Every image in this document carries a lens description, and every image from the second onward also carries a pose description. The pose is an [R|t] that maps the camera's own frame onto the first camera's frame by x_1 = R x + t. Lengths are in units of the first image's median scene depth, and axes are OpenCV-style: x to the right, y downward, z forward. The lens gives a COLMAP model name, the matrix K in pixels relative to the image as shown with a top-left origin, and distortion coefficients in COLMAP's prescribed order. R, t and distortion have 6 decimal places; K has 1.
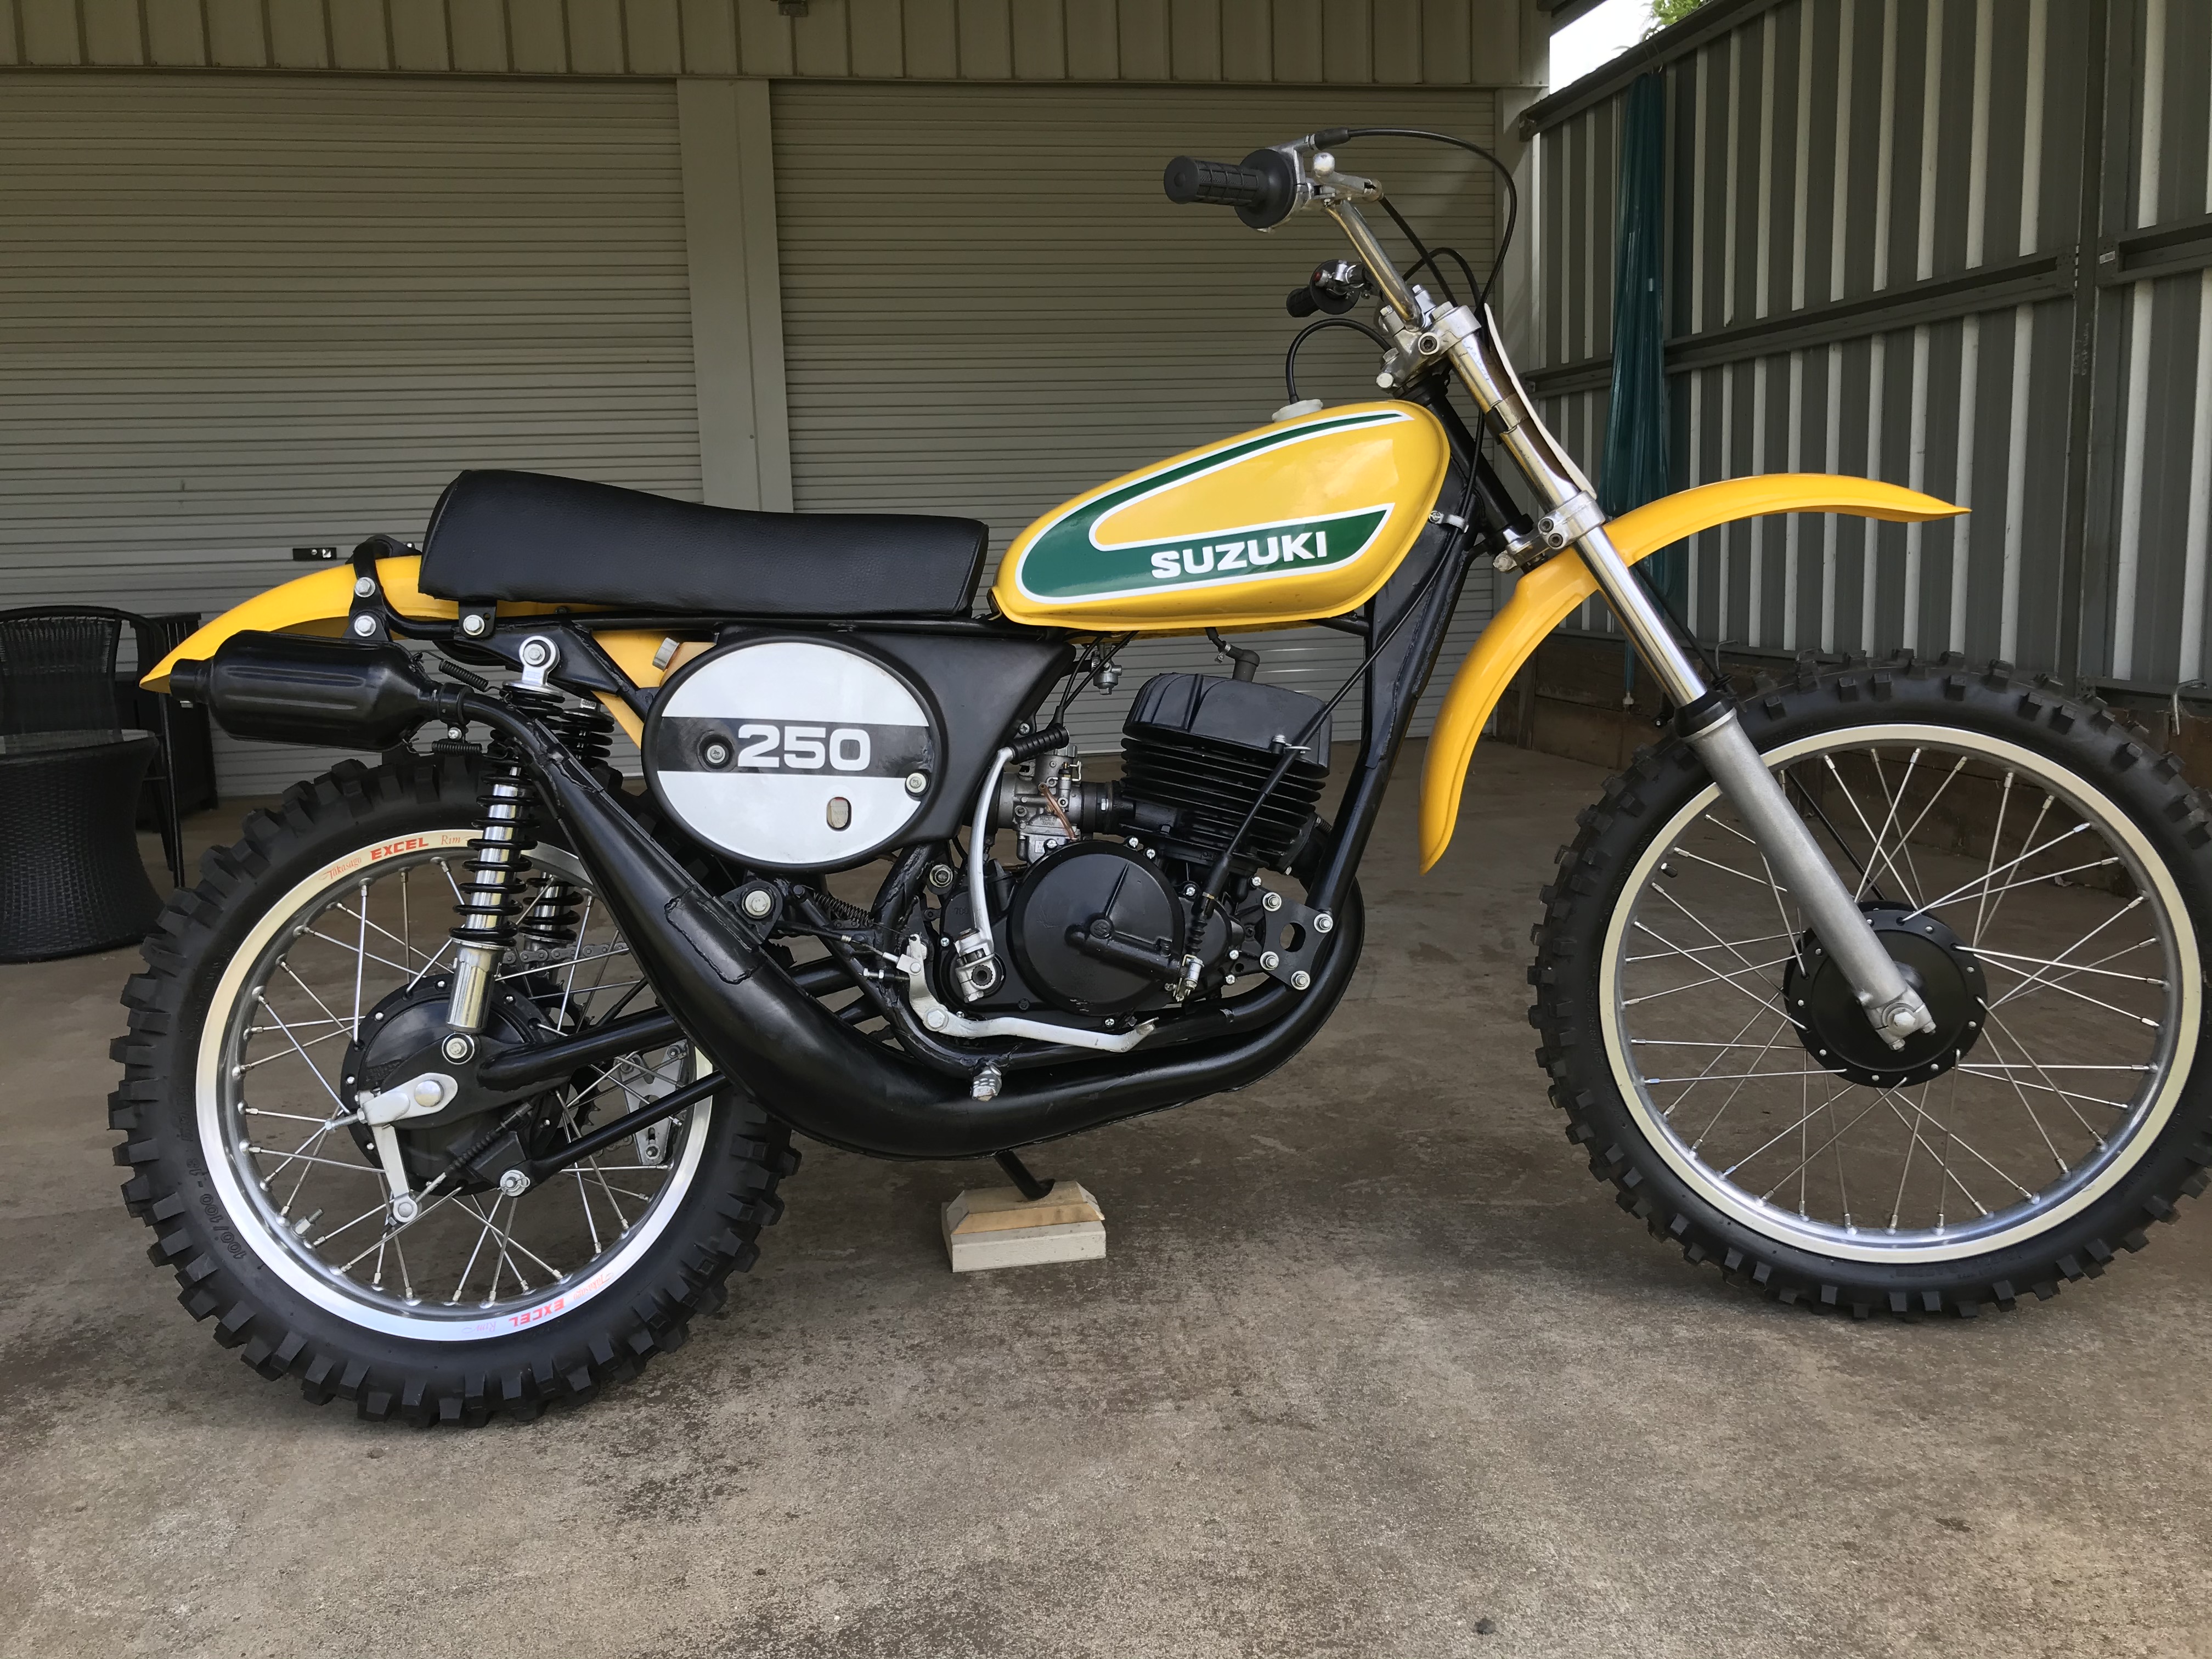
lens RADIAL K [[1835.7, 0, 1102.8], [0, 1835.7, 831.6], [0, 0, 1]] dist [0.044740, -0.056723]
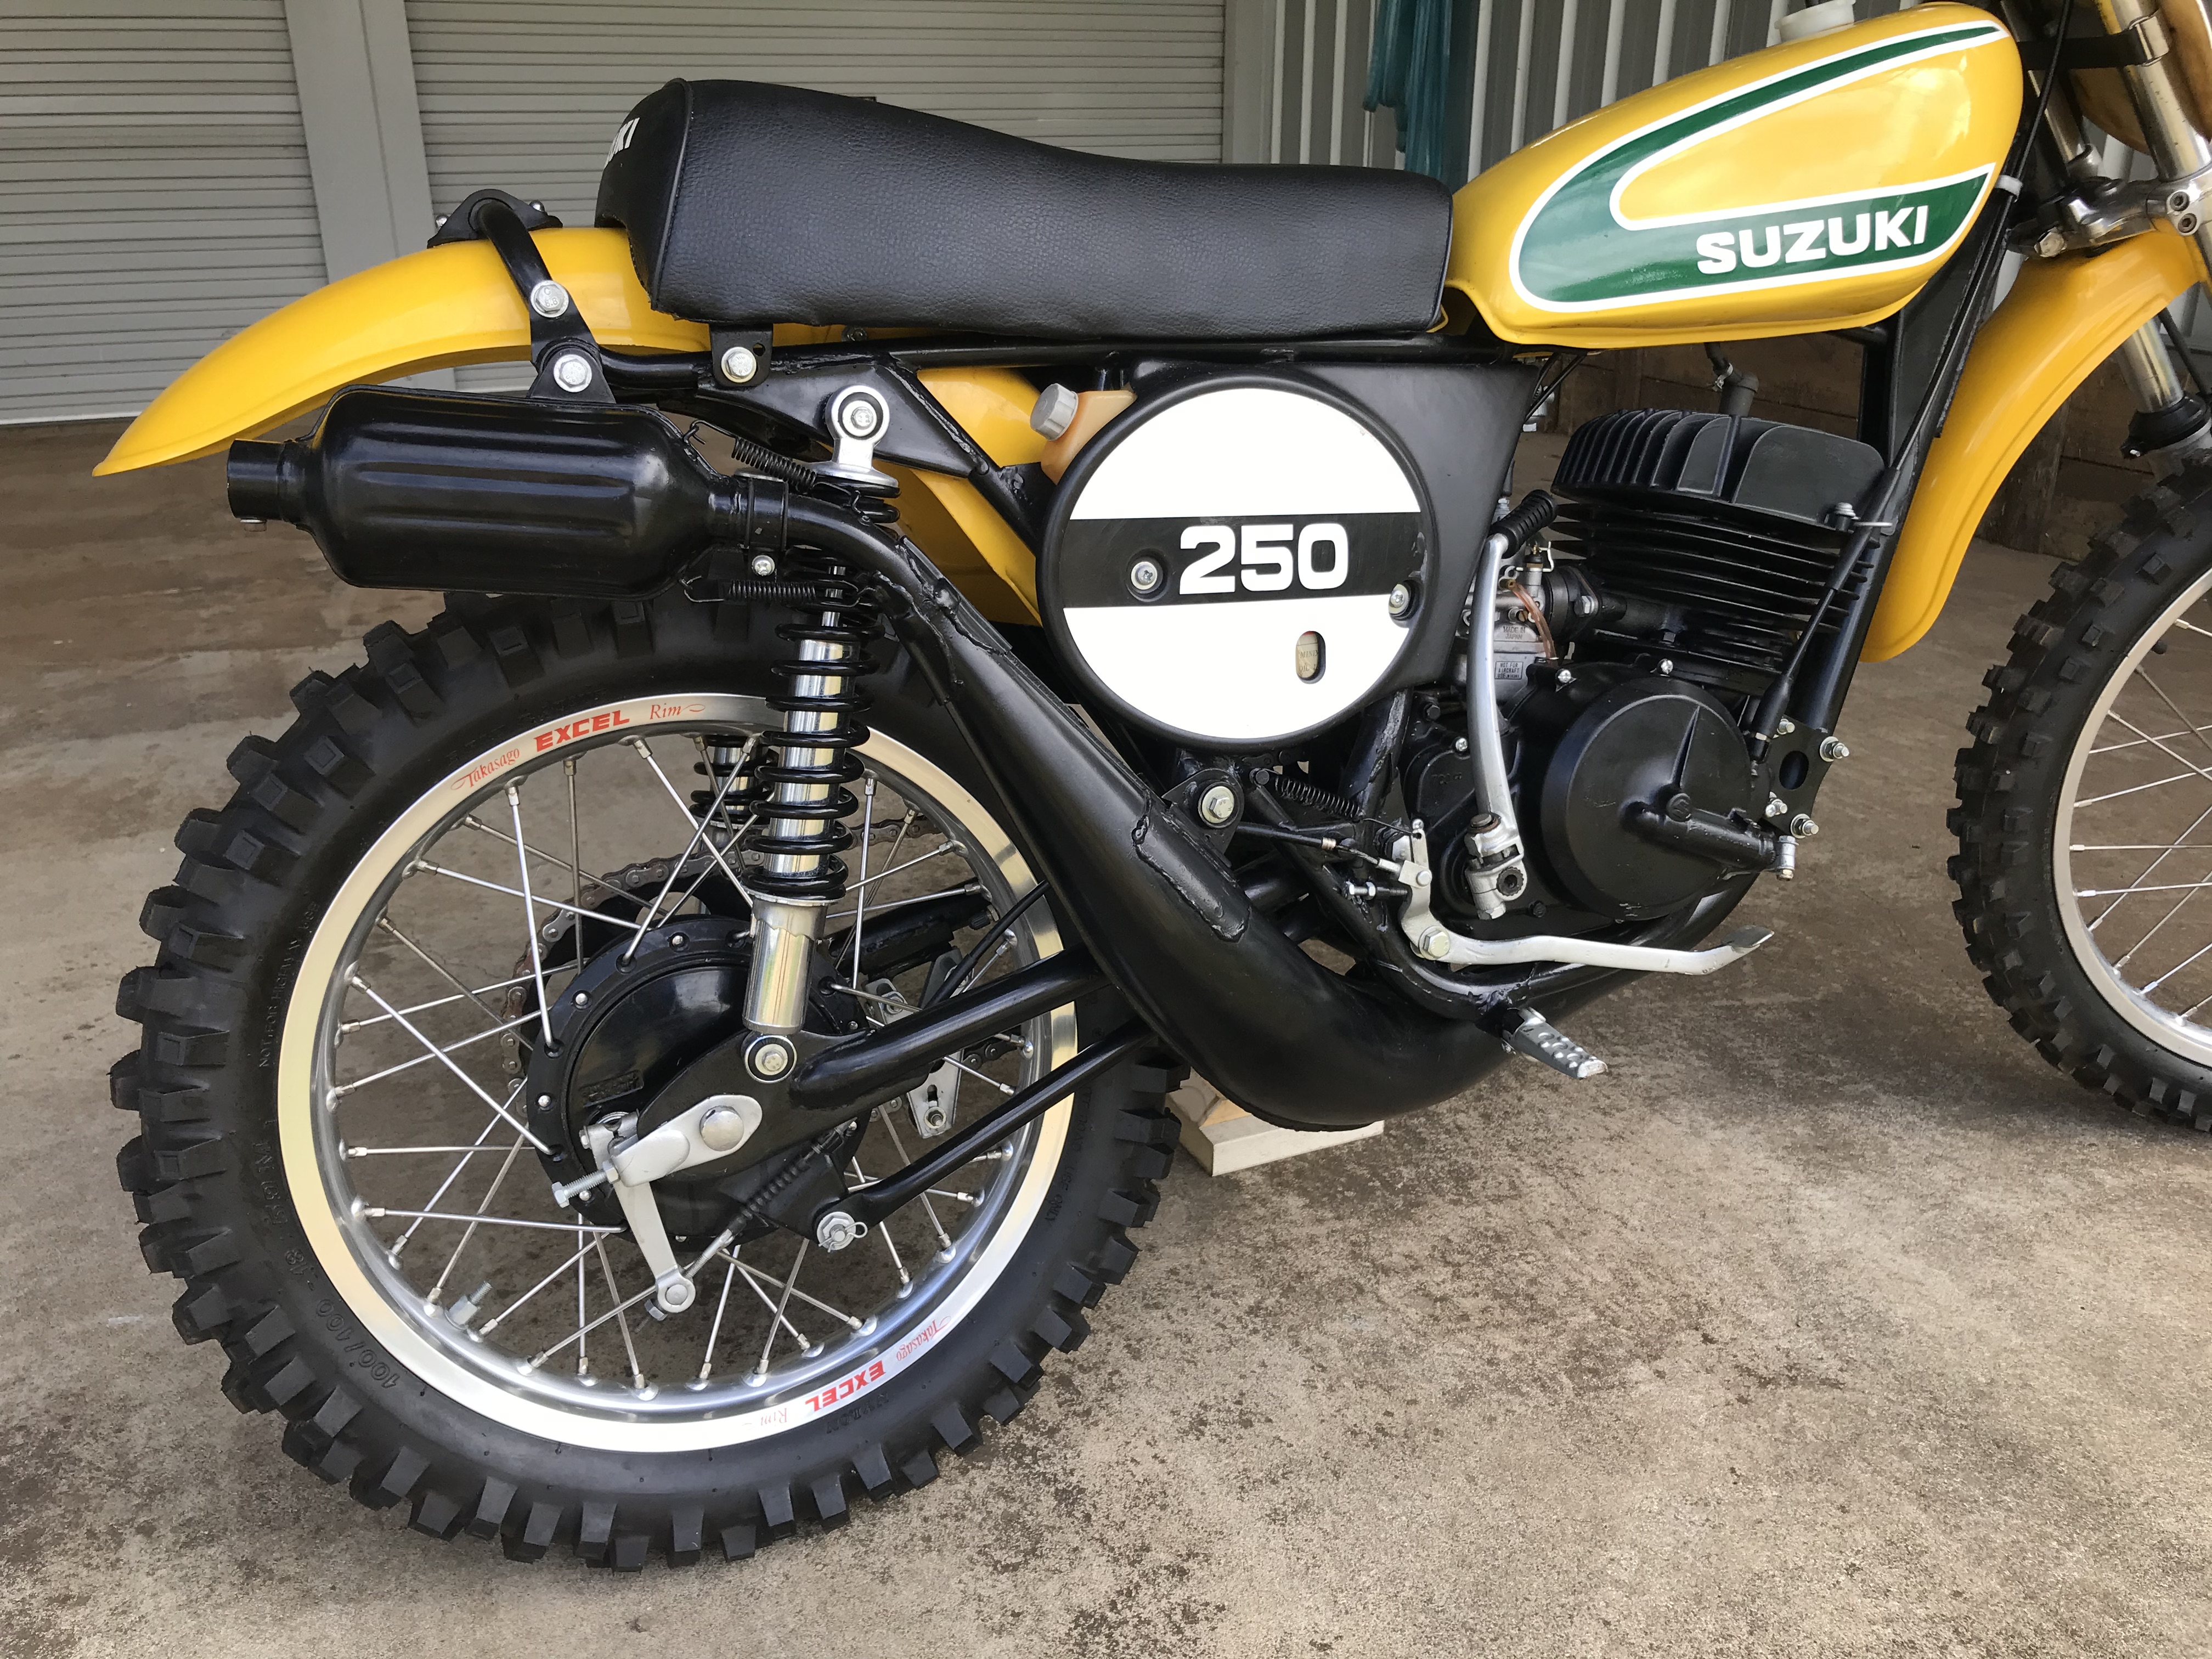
lens RADIAL K [[1835.7, 0, 1099.9], [0, 1835.7, 829.3], [0, 0, 1]] dist [0.044740, -0.056723]
pose [[0.964595, -0.070136, 0.254238, -0.378852], [0.010257, 0.973238, 0.229570, -0.098912], [-0.263535, -0.218835, 0.939500, 0.378878]]
